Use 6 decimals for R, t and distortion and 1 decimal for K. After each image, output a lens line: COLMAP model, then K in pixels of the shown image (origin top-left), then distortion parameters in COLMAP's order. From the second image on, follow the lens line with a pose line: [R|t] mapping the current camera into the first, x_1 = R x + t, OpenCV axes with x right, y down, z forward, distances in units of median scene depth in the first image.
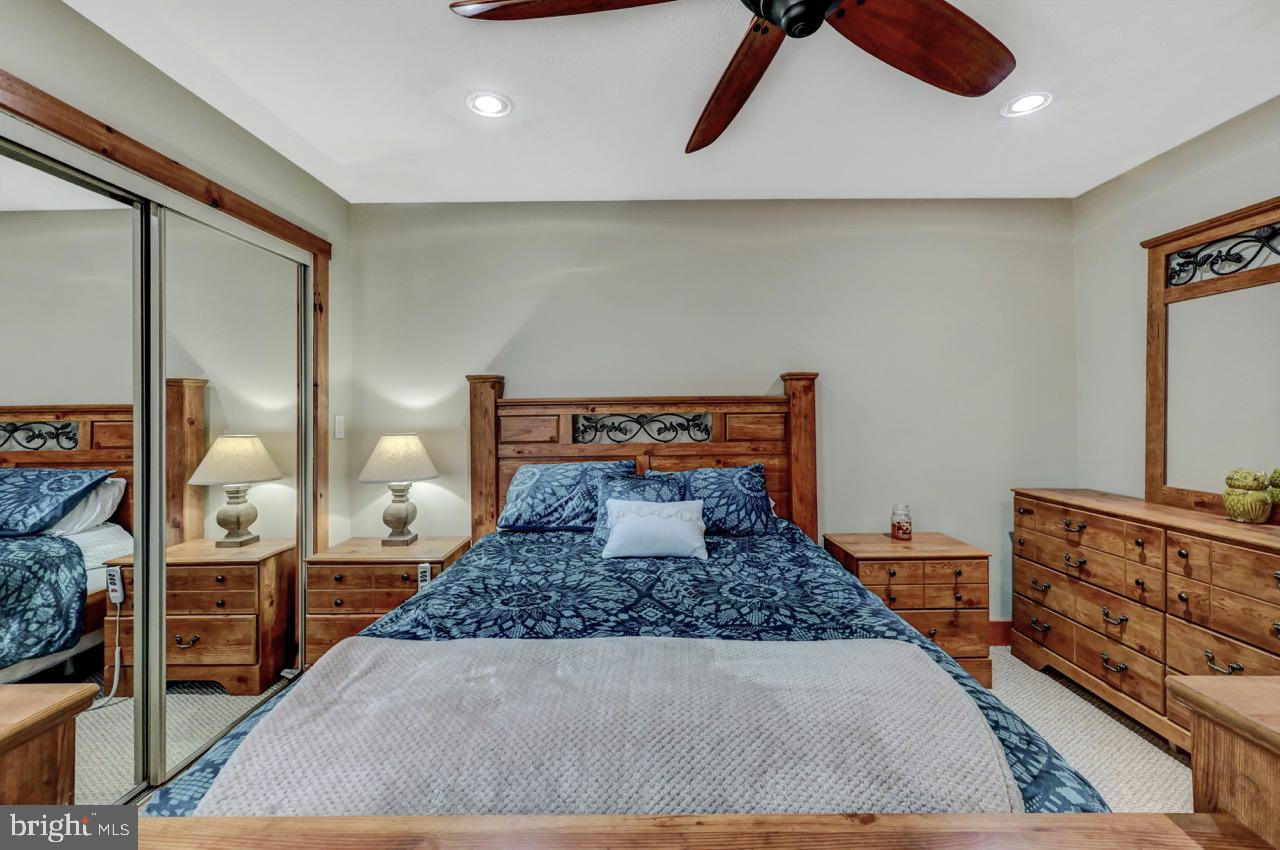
lens RADIAL K [[513.9, 0, 642.3], [0, 513.9, 413.6], [0, 0, 1]] dist [0.000145, 0.000304]
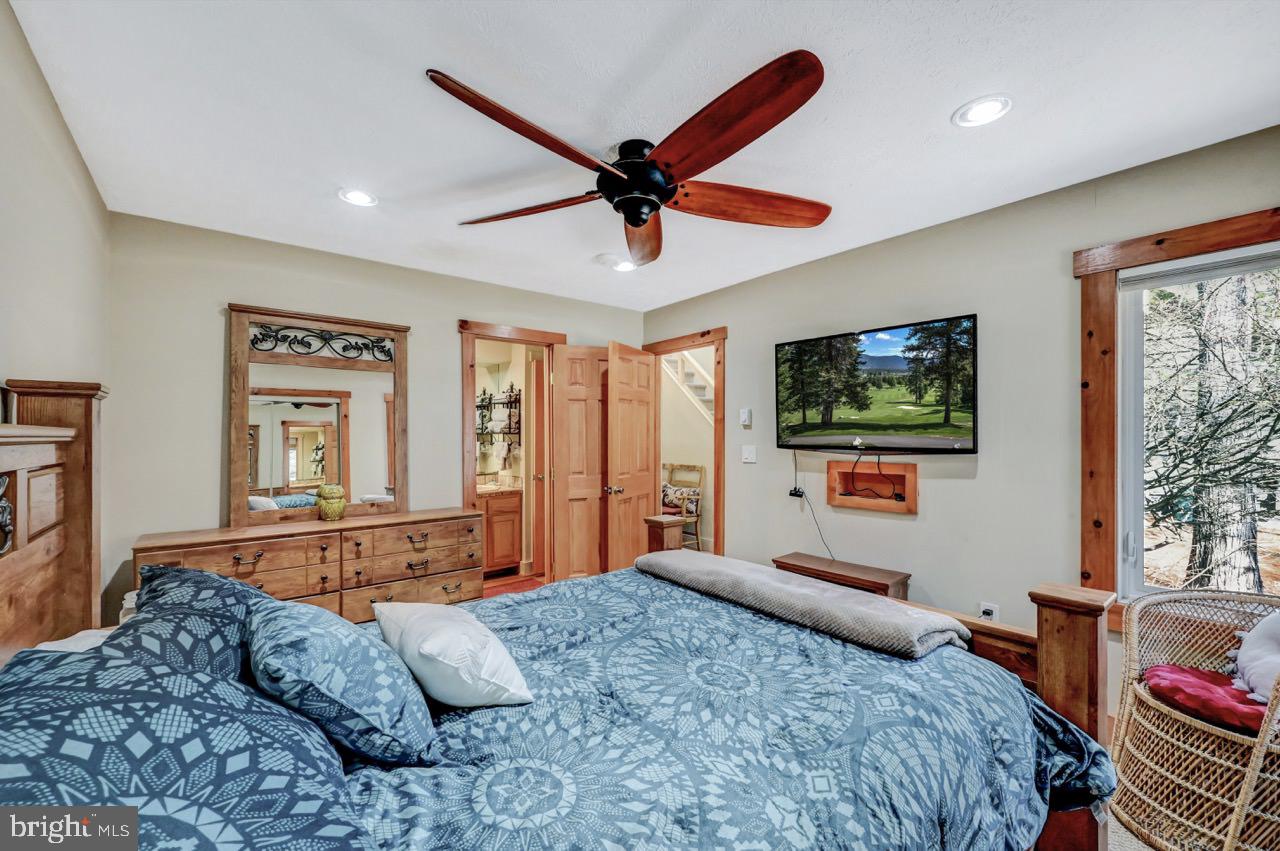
lens RADIAL K [[520.7, 0, 642.7], [0, 520.7, 435.6], [0, 0, 1]] dist [-0.000267, 0.000217]
pose [[-0.633162, 0.011186, 0.773938, -0.599024], [0.012362, 0.999914, -0.004338, -0.024291], [-0.773920, 0.006821, -0.633246, 1.196820]]
